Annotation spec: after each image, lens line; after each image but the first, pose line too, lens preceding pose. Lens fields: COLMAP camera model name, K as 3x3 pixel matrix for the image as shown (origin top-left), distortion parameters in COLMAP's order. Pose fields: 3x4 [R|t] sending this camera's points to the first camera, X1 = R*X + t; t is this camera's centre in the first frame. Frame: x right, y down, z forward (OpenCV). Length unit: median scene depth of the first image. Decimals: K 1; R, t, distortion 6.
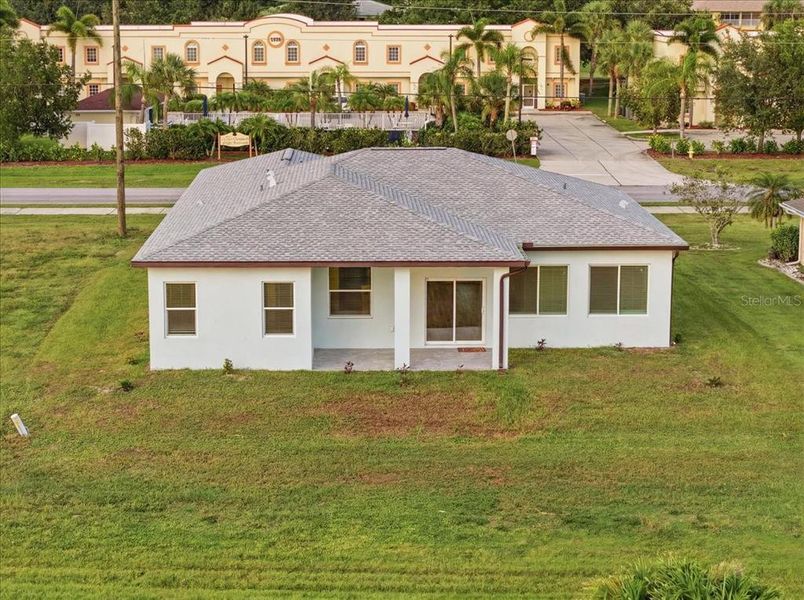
lens RADIAL K [[1633.6, 0, 401.5], [0, 1633.6, 300.7], [0, 0, 1]] dist [-0.133592, 0.000000]
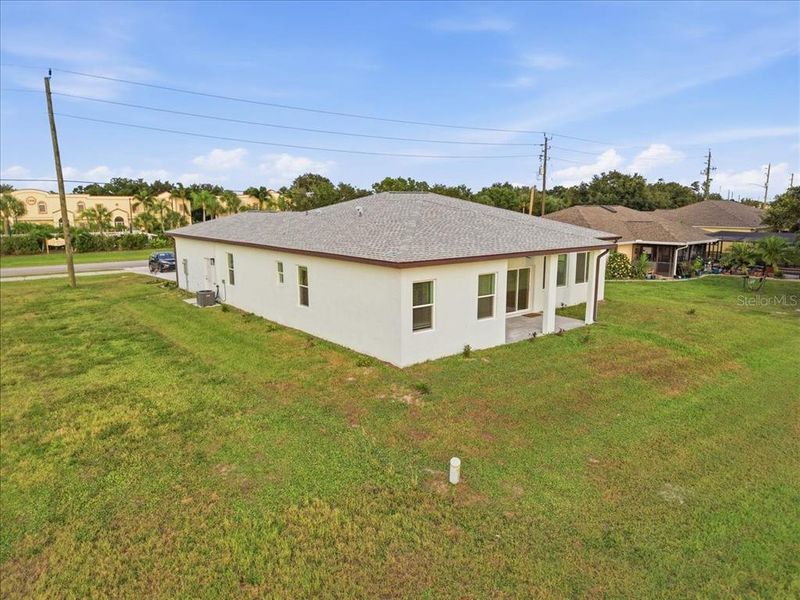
lens RADIAL K [[533.6, 0, 400.3], [0, 533.6, 298.4], [0, 0, 1]] dist [0.007004, -0.000631]
pose [[0.809369, -0.105531, 0.577741, -0.327110], [0.115837, 0.993084, 0.019121, -0.007554], [-0.575764, 0.051448, 0.815996, 0.675358]]
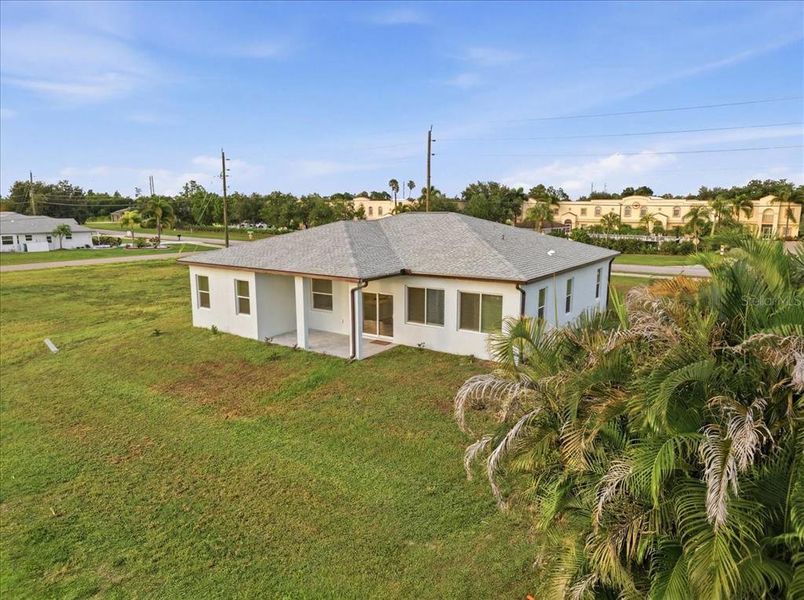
lens RADIAL K [[536.3, 0, 403.1], [0, 536.3, 300.3], [0, 0, 1]] dist [0.007004, -0.000631]
pose [[0.810646, 0.099749, -0.576978, 0.325700], [-0.110101, 0.993773, 0.017115, -0.016814], [0.575092, 0.049652, 0.816581, 0.625835]]
